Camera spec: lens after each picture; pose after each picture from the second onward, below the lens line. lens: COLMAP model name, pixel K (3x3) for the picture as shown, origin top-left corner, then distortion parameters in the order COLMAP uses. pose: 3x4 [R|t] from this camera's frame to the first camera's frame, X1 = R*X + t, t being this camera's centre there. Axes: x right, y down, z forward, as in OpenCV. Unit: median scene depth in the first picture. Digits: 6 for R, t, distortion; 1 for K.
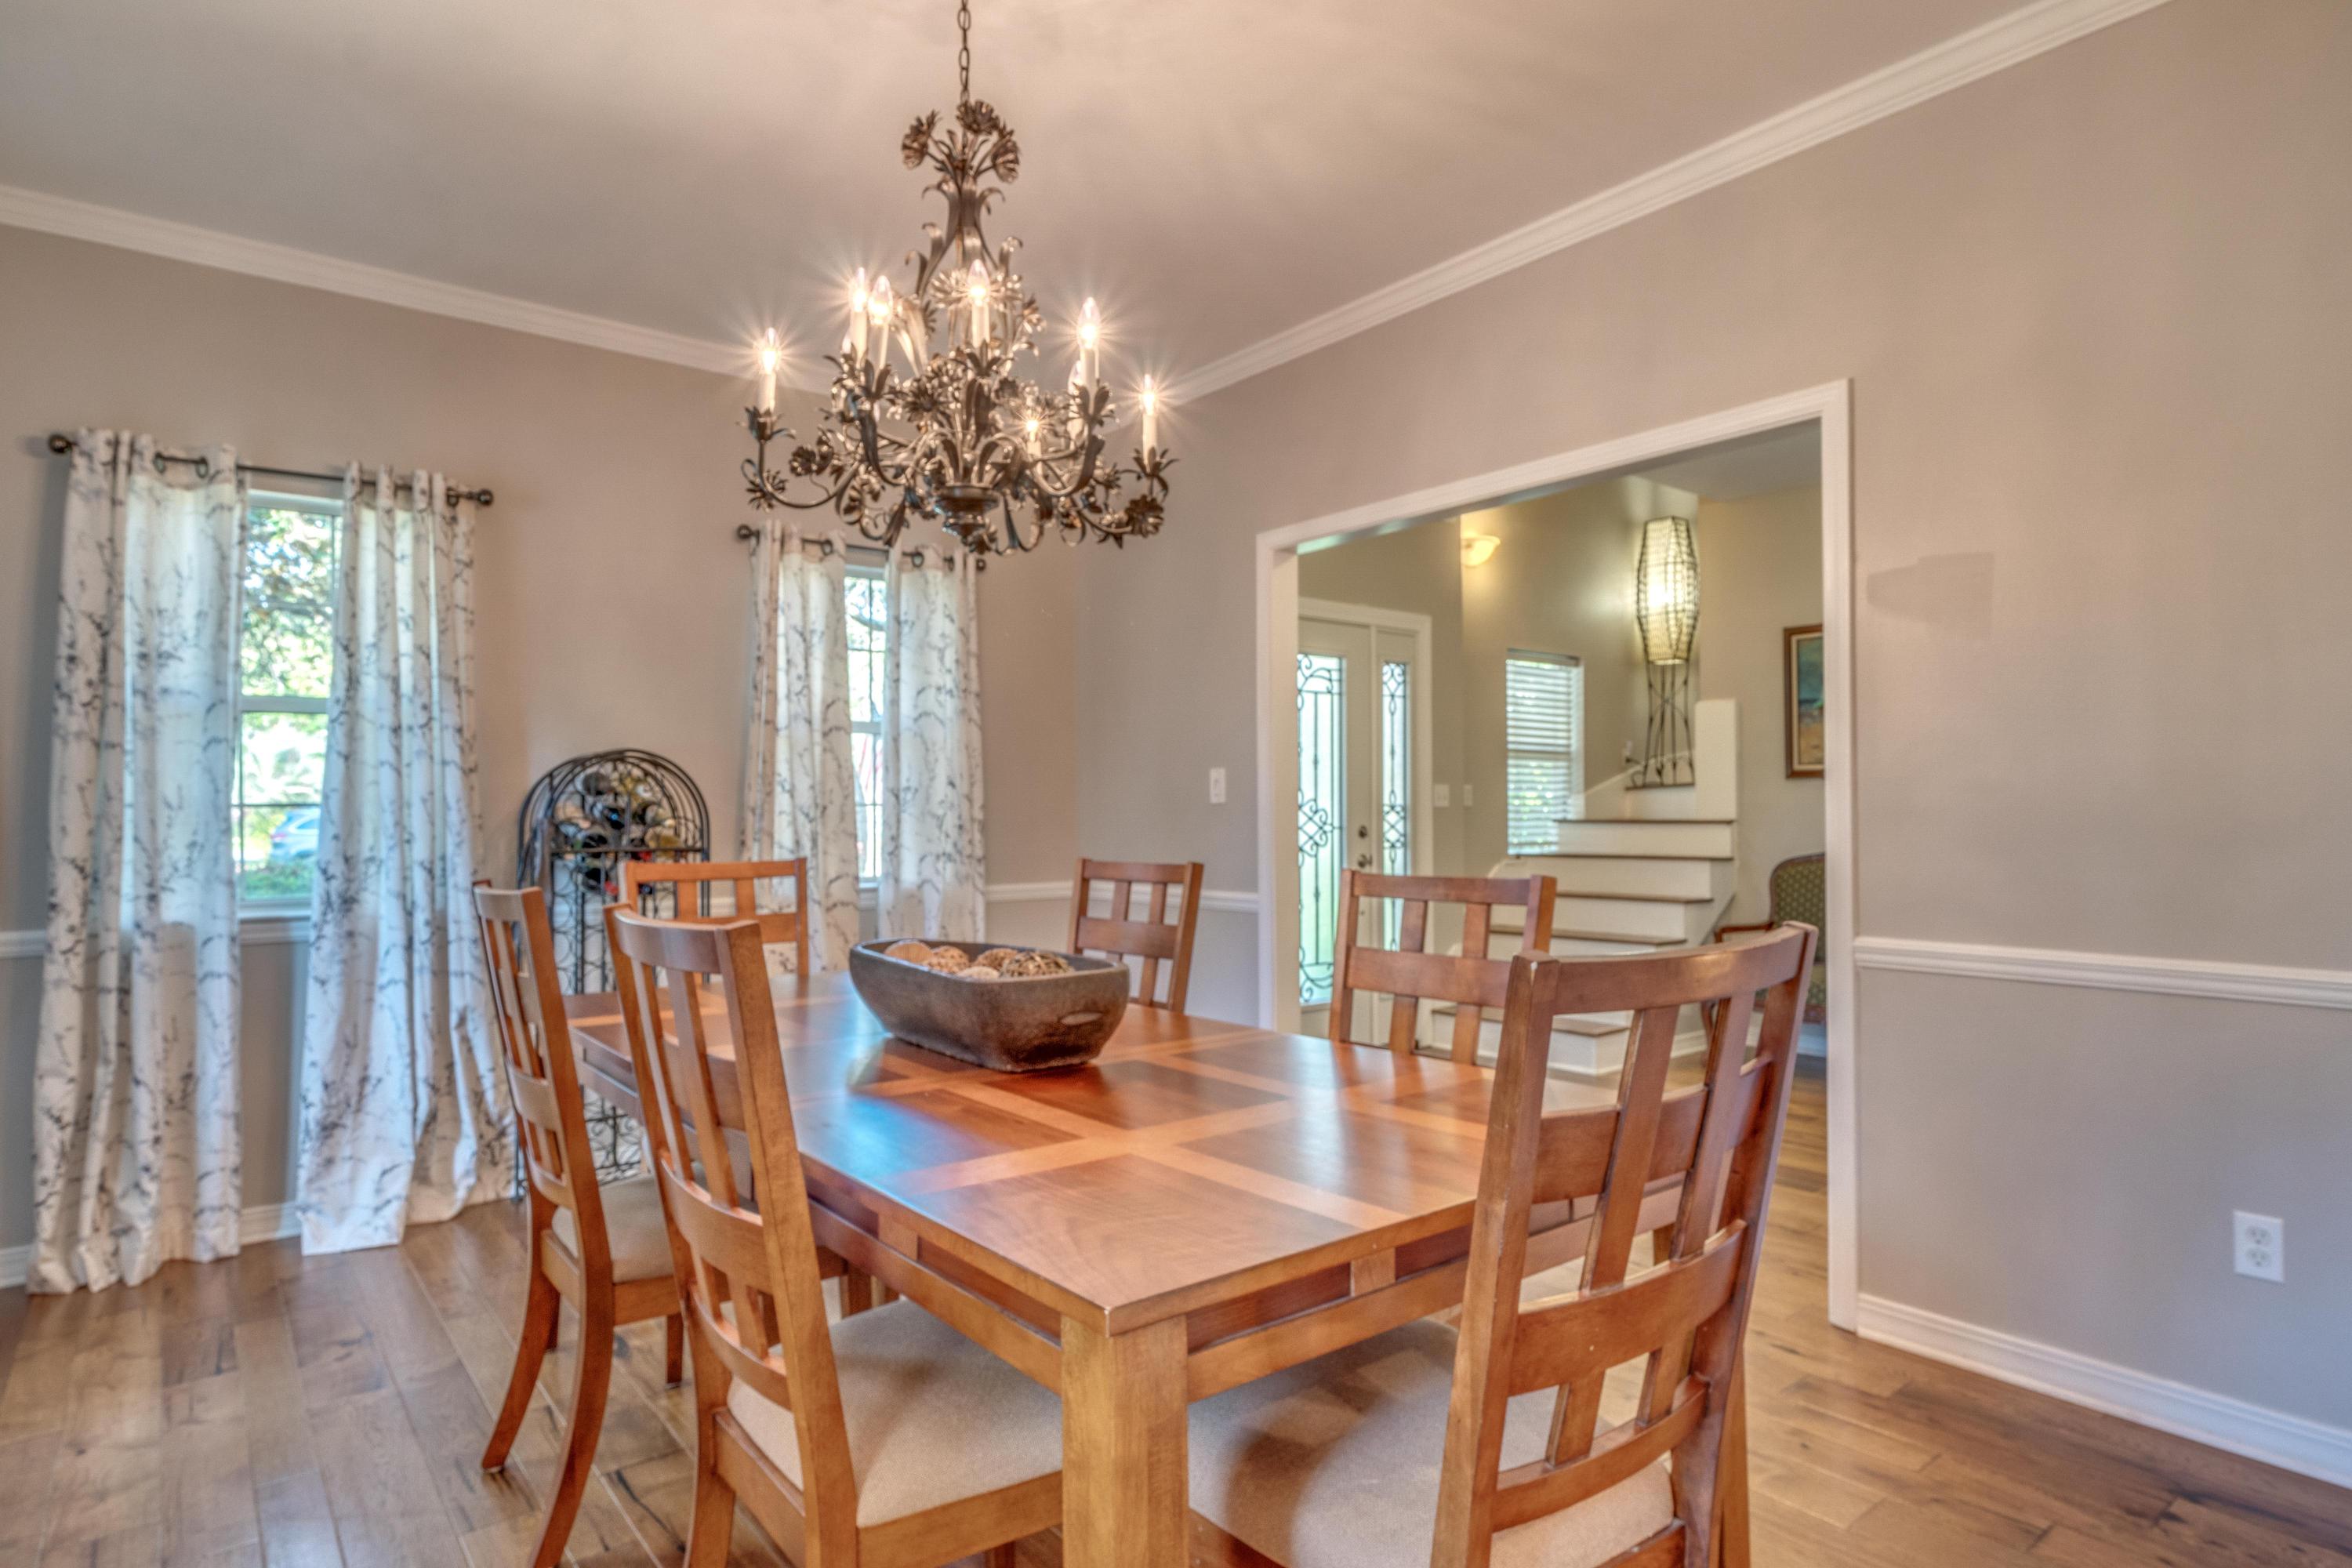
lens RADIAL K [[1294.1, 0, 1174.9], [0, 1294.1, 802.4], [0, 0, 1]] dist [-0.001318, -0.000235]
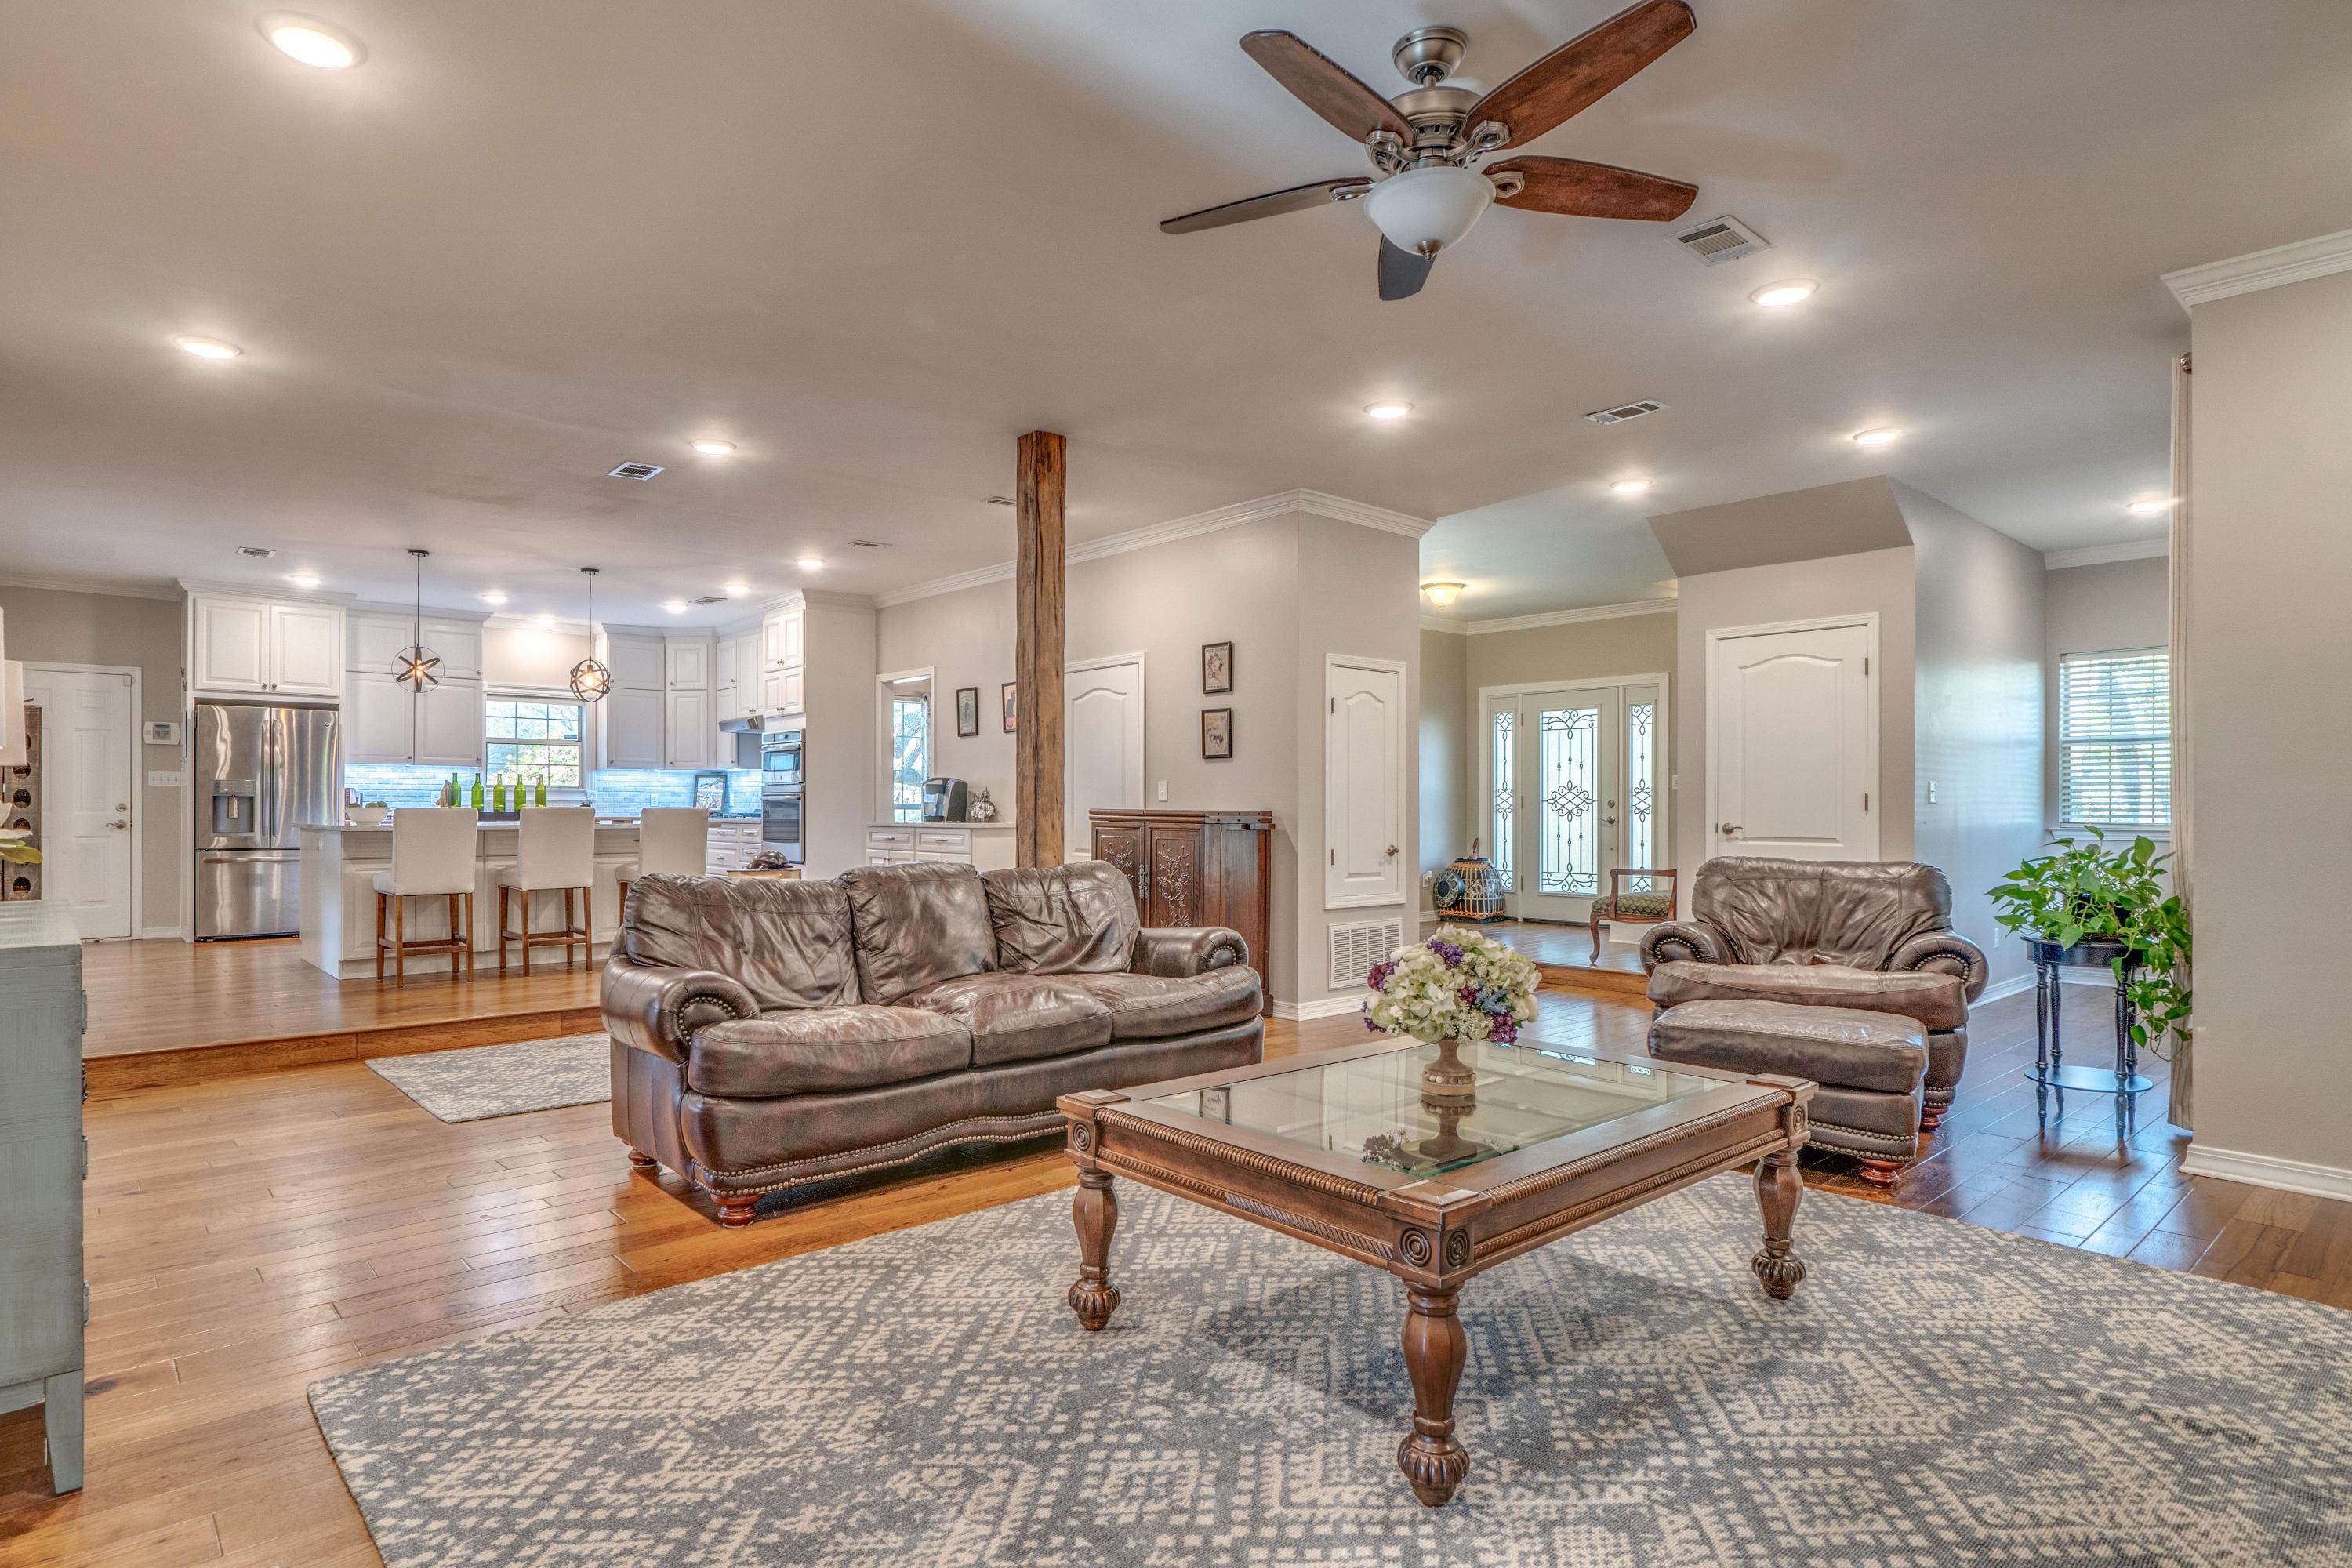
lens RADIAL K [[1254.4, 0, 1149.5], [0, 1254.4, 808.8], [0, 0, 1]] dist [-0.000754, -0.000749]
pose [[0.052798, 0.004976, -0.998593, 1.584739], [0.005466, 0.999971, 0.005272, 0.015251], [0.998590, -0.005737, 0.052770, 0.236682]]
